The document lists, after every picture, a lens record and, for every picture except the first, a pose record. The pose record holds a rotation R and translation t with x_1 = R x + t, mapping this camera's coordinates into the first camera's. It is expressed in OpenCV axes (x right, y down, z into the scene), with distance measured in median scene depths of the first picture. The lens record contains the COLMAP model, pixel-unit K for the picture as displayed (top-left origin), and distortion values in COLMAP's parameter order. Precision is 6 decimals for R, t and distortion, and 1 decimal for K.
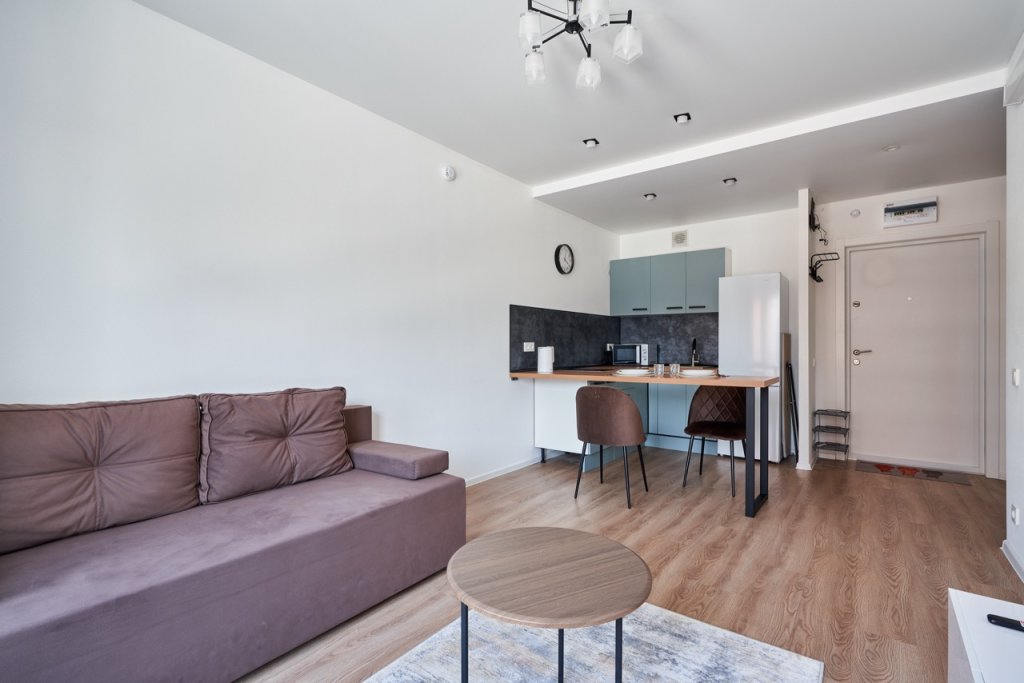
lens RADIAL K [[478.7, 0, 507.3], [0, 478.7, 342.9], [0, 0, 1]] dist [-0.001362, -0.000645]
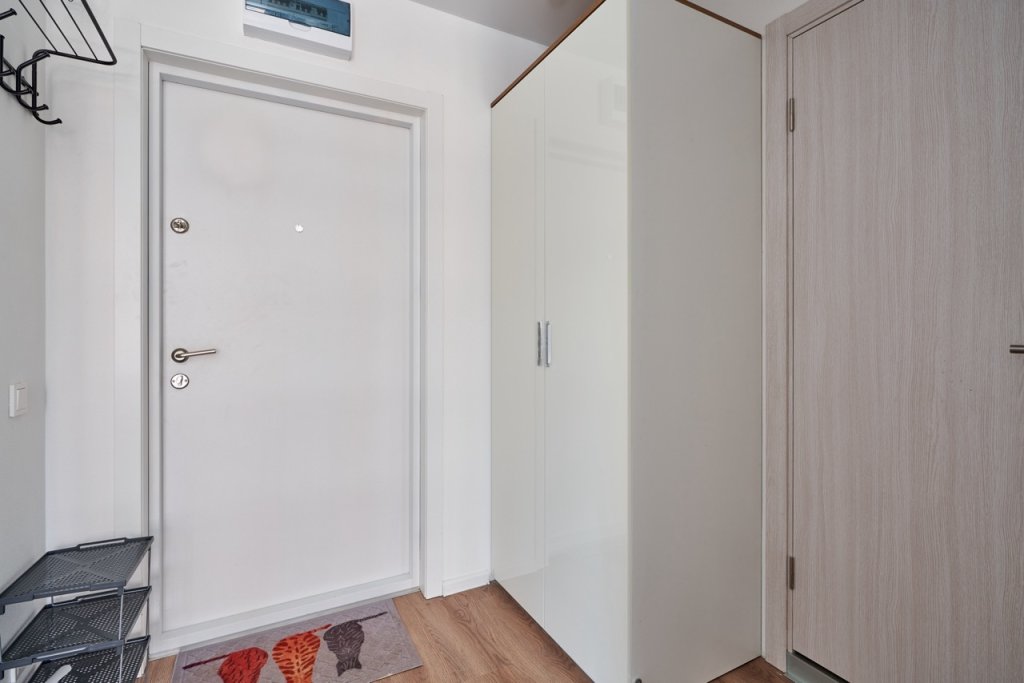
lens RADIAL K [[478.7, 0, 507.3], [0, 478.7, 342.9], [0, 0, 1]] dist [-0.001362, -0.000645]
pose [[0.411382, -0.009535, 0.911413, 0.522688], [-0.012696, 0.999788, 0.016190, 0.000570], [-0.911375, -0.018232, 0.411174, 0.647097]]
